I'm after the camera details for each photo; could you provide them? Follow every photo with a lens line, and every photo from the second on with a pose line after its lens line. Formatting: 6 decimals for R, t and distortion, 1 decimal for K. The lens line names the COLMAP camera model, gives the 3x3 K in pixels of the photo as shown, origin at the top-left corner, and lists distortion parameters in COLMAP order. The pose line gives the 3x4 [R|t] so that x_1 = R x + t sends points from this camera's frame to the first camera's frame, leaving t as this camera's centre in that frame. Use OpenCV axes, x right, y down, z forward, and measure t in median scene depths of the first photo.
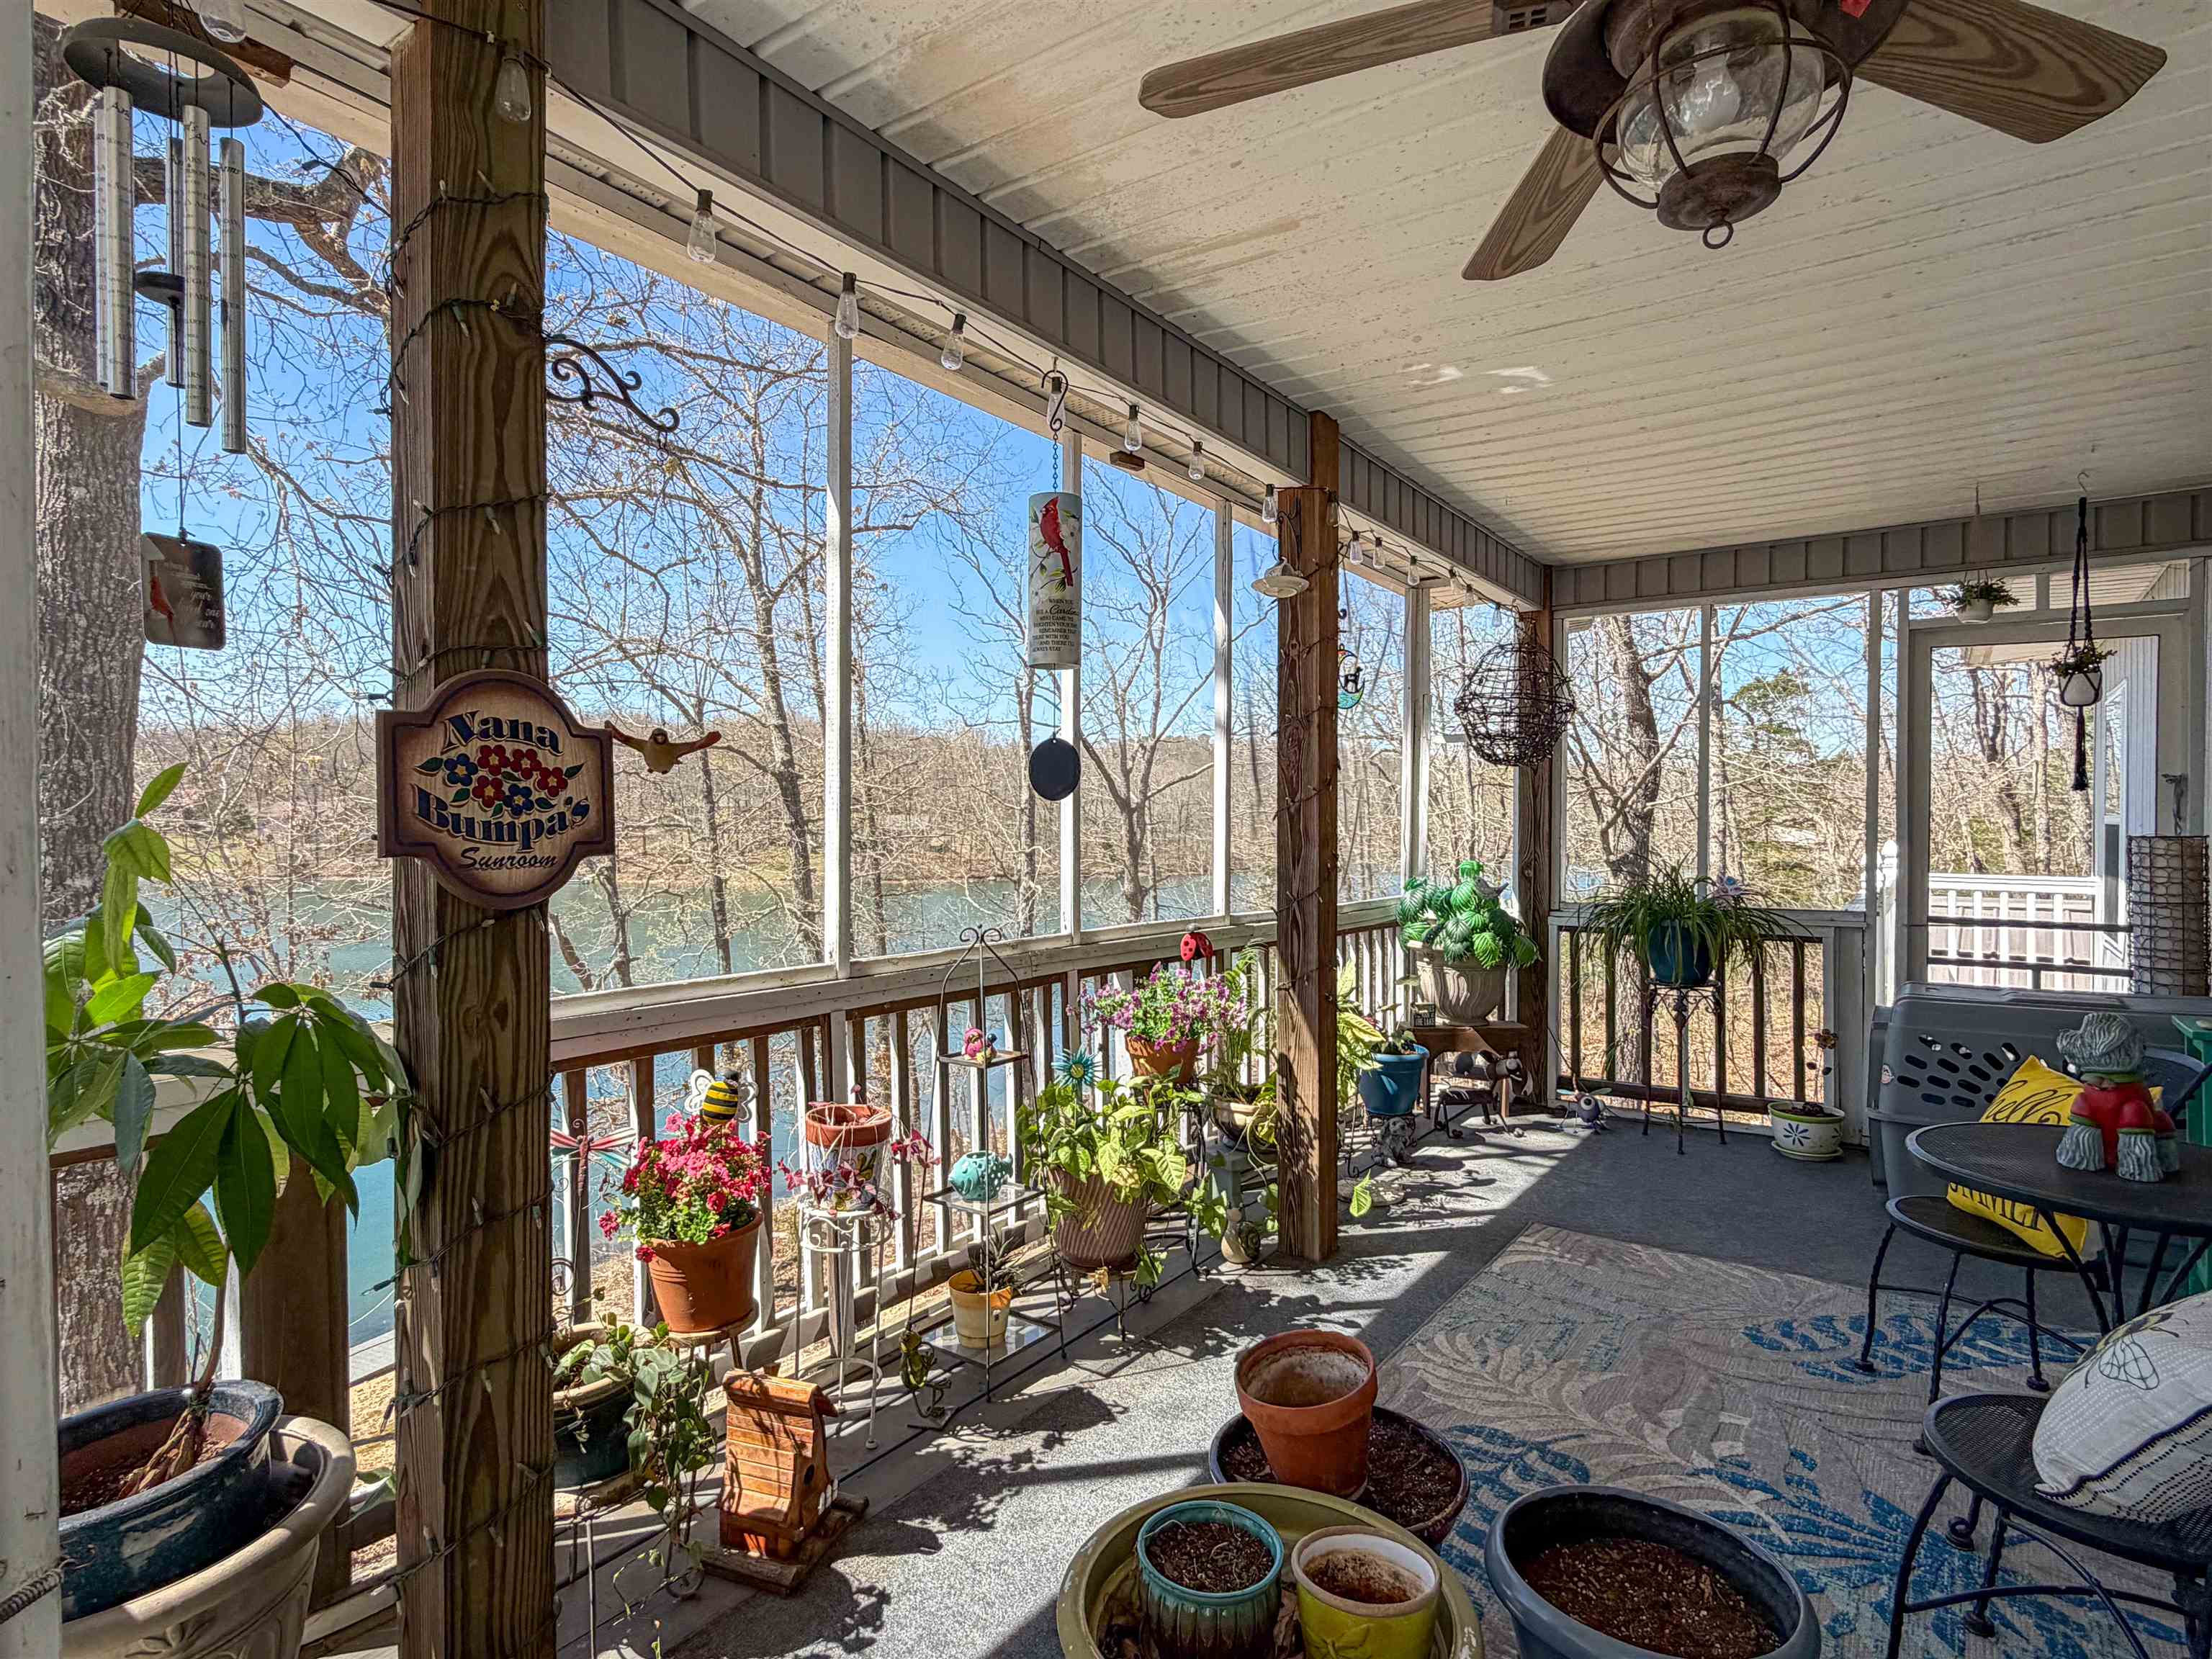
lens RADIAL K [[1138.3, 0, 1104.7], [0, 1138.3, 833.0], [0, 0, 1]] dist [-0.000598, -0.001190]
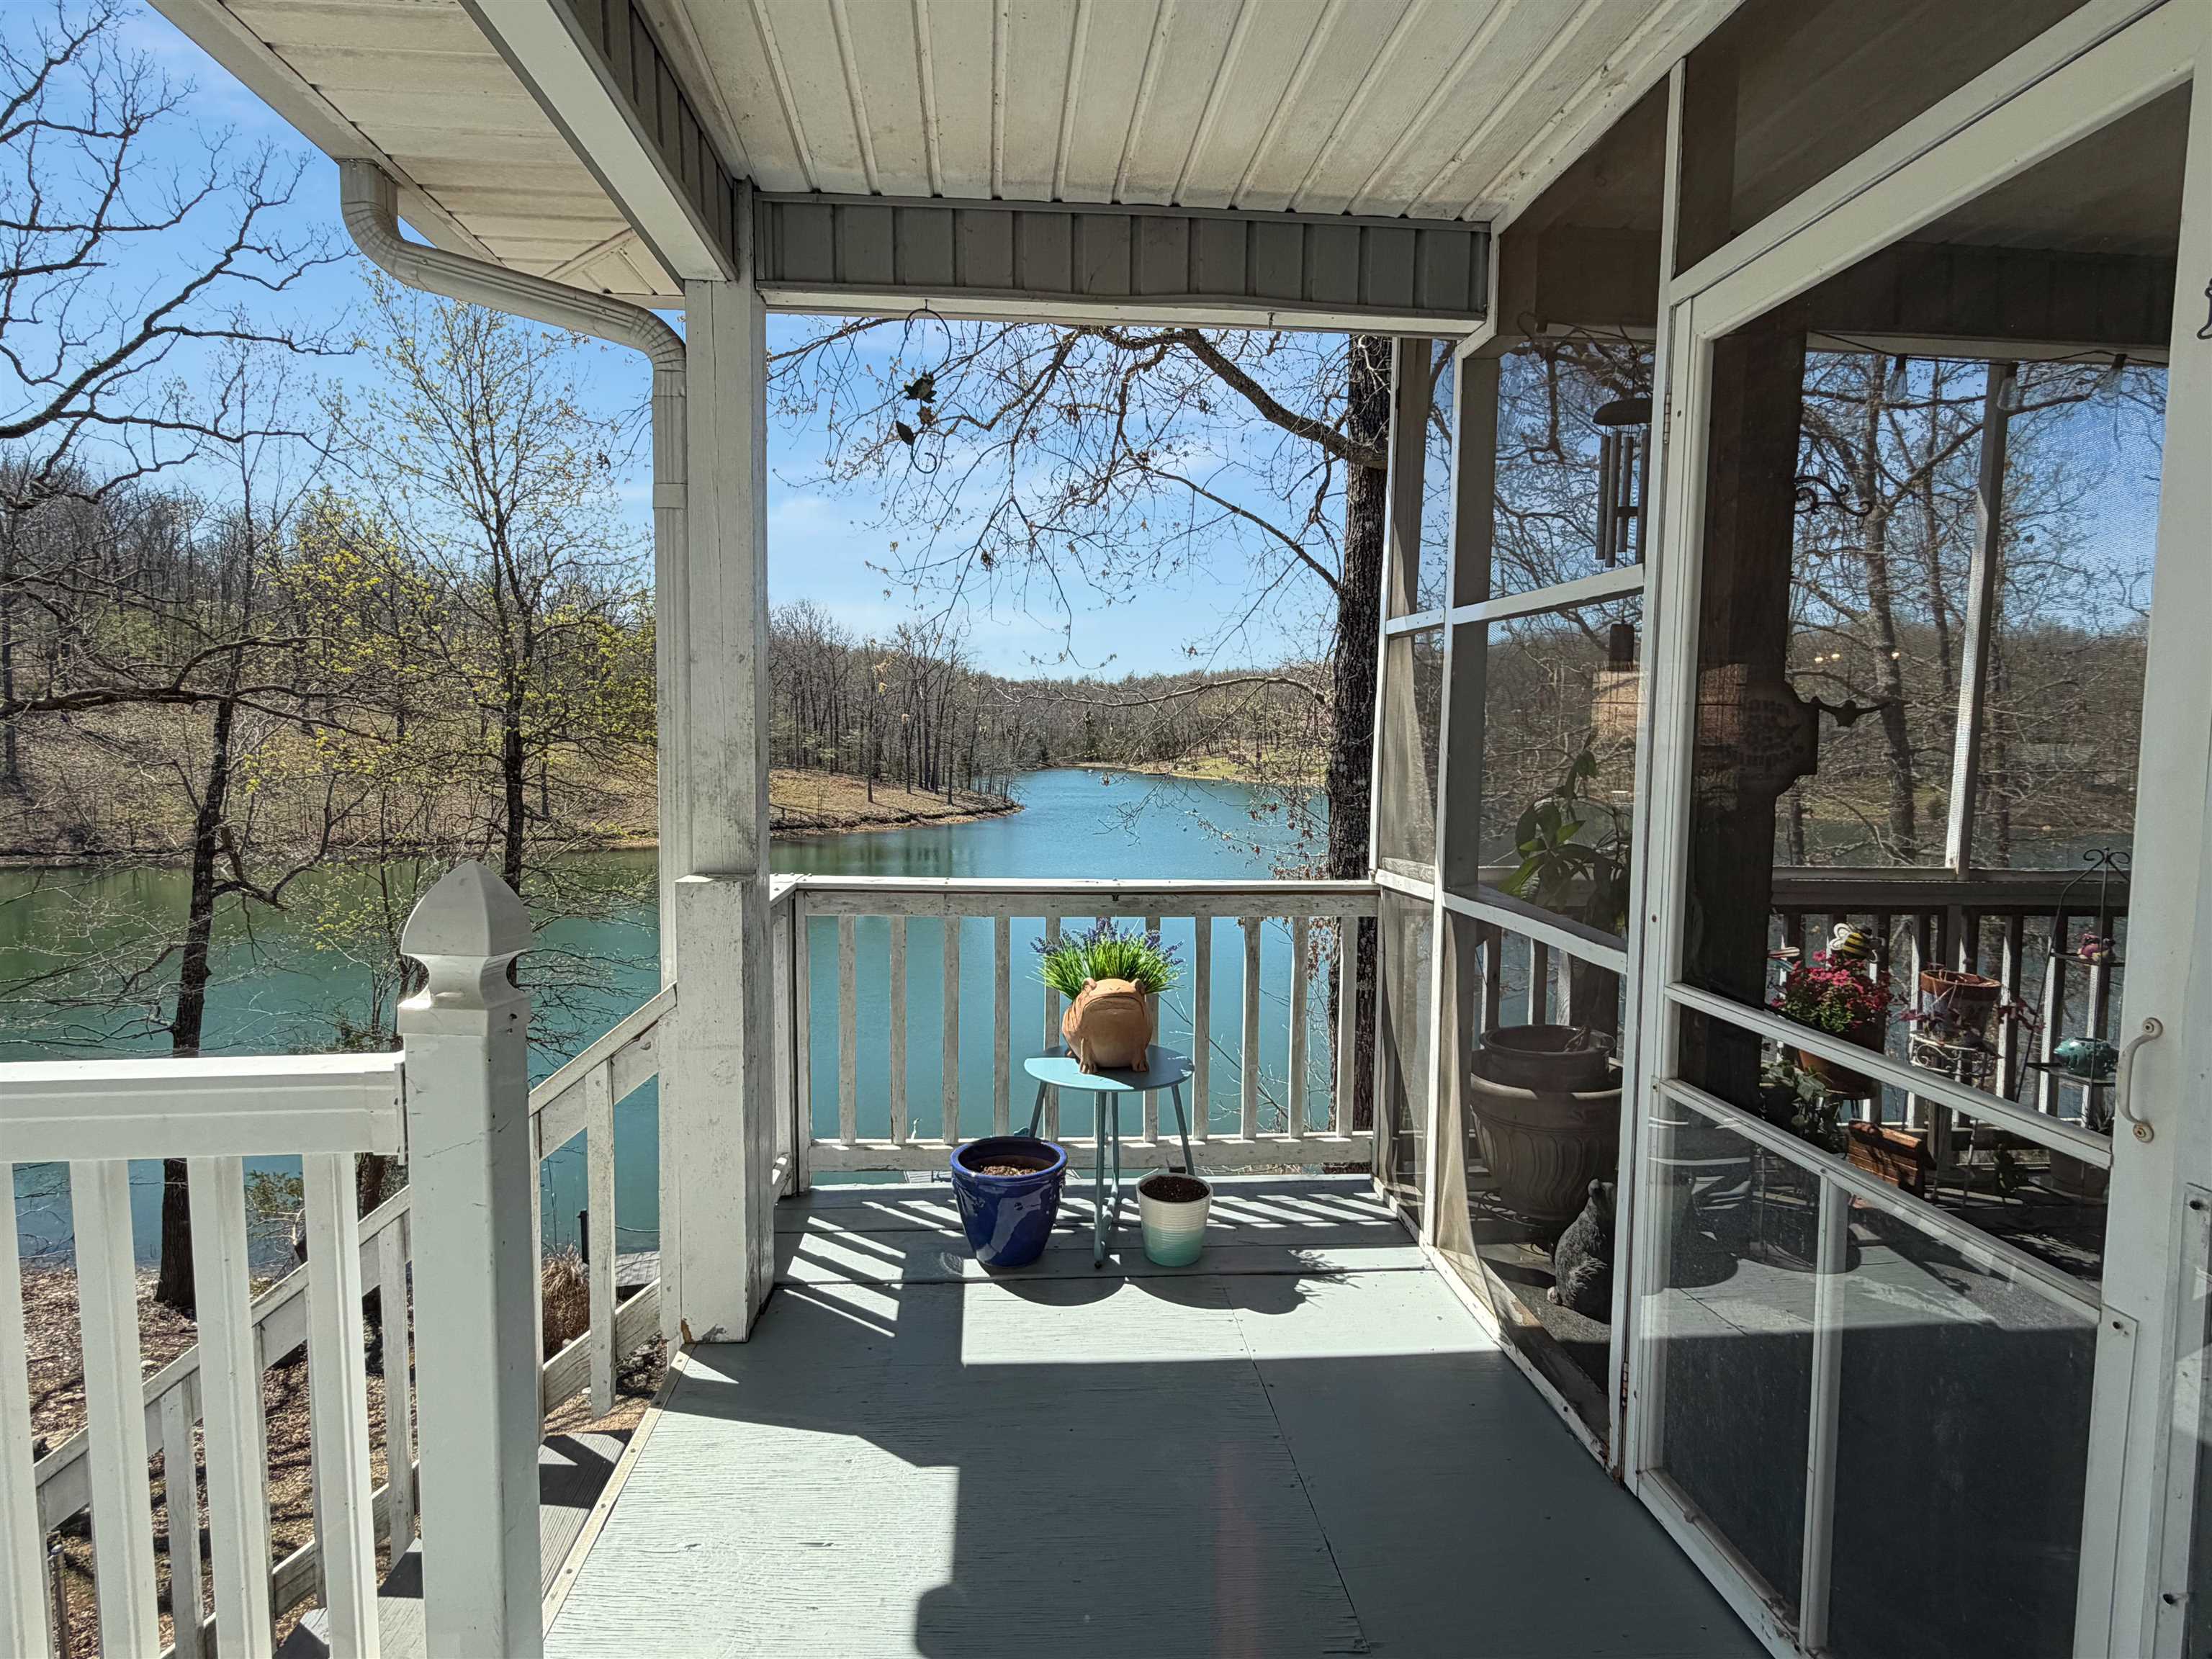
lens RADIAL K [[1138.3, 0, 1091.4], [0, 1138.3, 843.8], [0, 0, 1]] dist [-0.000598, -0.001190]
pose [[0.641311, 0.074529, -0.763652, 0.119350], [-0.017400, 0.996428, 0.082634, 0.000367], [0.767083, -0.039706, 0.640318, -0.584885]]
